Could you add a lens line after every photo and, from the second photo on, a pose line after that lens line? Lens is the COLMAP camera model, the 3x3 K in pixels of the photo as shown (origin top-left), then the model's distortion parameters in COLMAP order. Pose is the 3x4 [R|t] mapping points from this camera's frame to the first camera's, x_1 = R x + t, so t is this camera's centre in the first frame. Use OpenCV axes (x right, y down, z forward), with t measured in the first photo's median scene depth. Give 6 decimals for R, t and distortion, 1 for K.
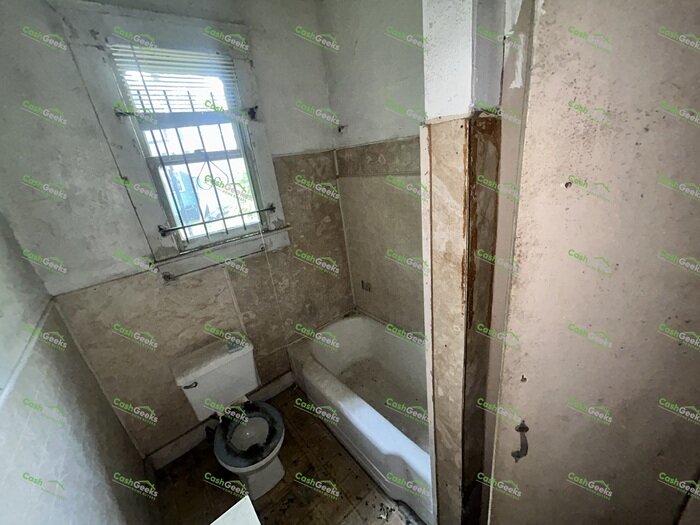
lens RADIAL K [[282.0, 0, 349.1], [0, 282.0, 260.5], [0, 0, 1]] dist [-0.000453, 0.000061]
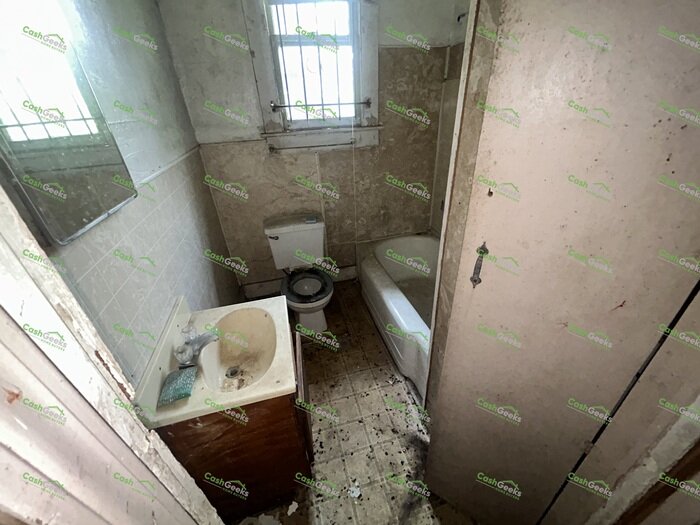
lens RADIAL K [[282.0, 0, 349.1], [0, 282.0, 260.5], [0, 0, 1]] dist [-0.000453, 0.000061]
pose [[0.907979, 0.272462, -0.318337, 0.170562], [-0.207810, 0.952521, 0.222526, 0.168625], [0.363852, -0.135895, 0.921490, -0.066851]]
